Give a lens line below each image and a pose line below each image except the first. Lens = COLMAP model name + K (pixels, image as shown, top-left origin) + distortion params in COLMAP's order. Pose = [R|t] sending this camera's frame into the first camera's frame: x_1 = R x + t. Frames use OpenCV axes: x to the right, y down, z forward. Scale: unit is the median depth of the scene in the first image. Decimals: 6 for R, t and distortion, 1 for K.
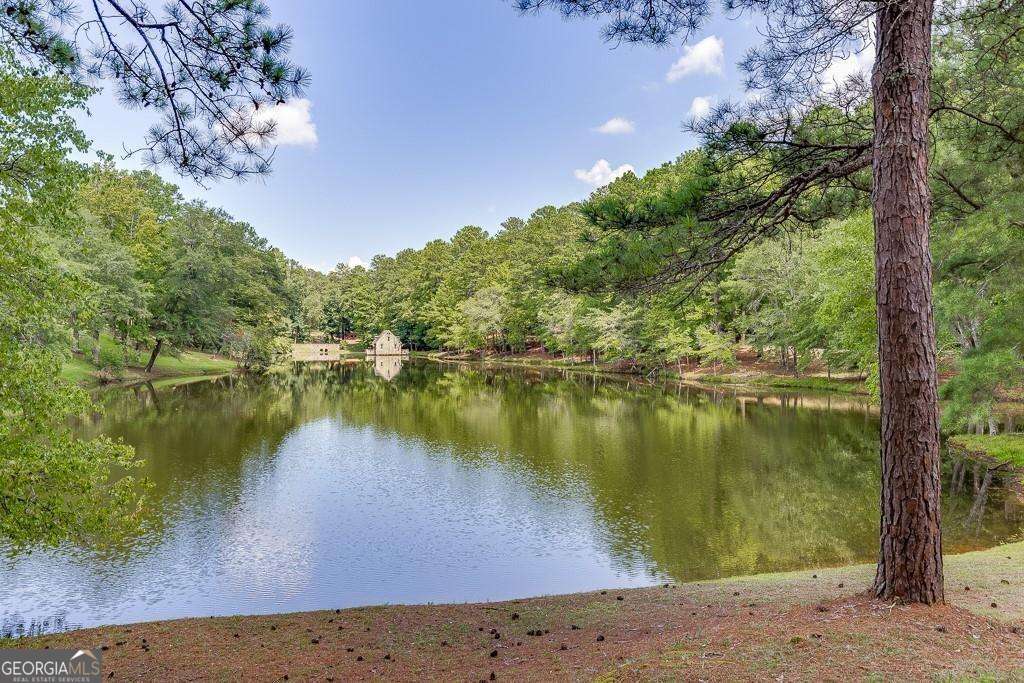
lens RADIAL K [[832.5, 0, 512.0], [0, 832.5, 341.5], [0, 0, 1]] dist [-0.000641, -0.000592]
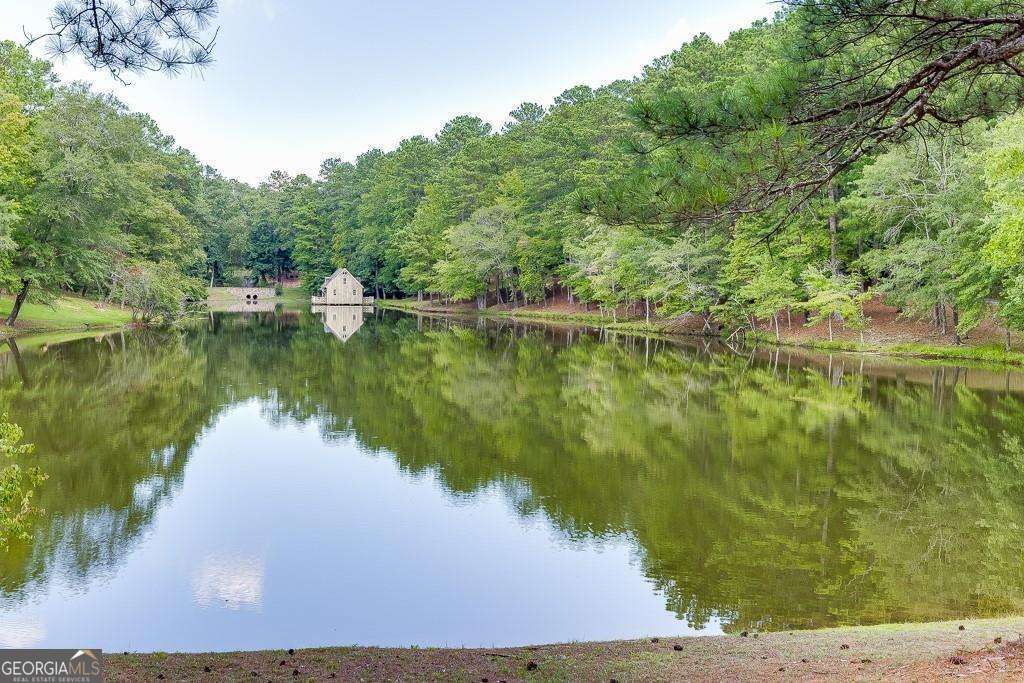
lens RADIAL K [[1023.4, 0, 445.8], [0, 1023.4, 301.8], [0, 0, 1]] dist [-0.009288, -0.001719]
pose [[0.995916, 0.008090, -0.089921, 0.010618], [-0.007328, 0.999934, 0.008801, 0.005717], [0.089986, -0.008106, 0.995910, 0.160494]]
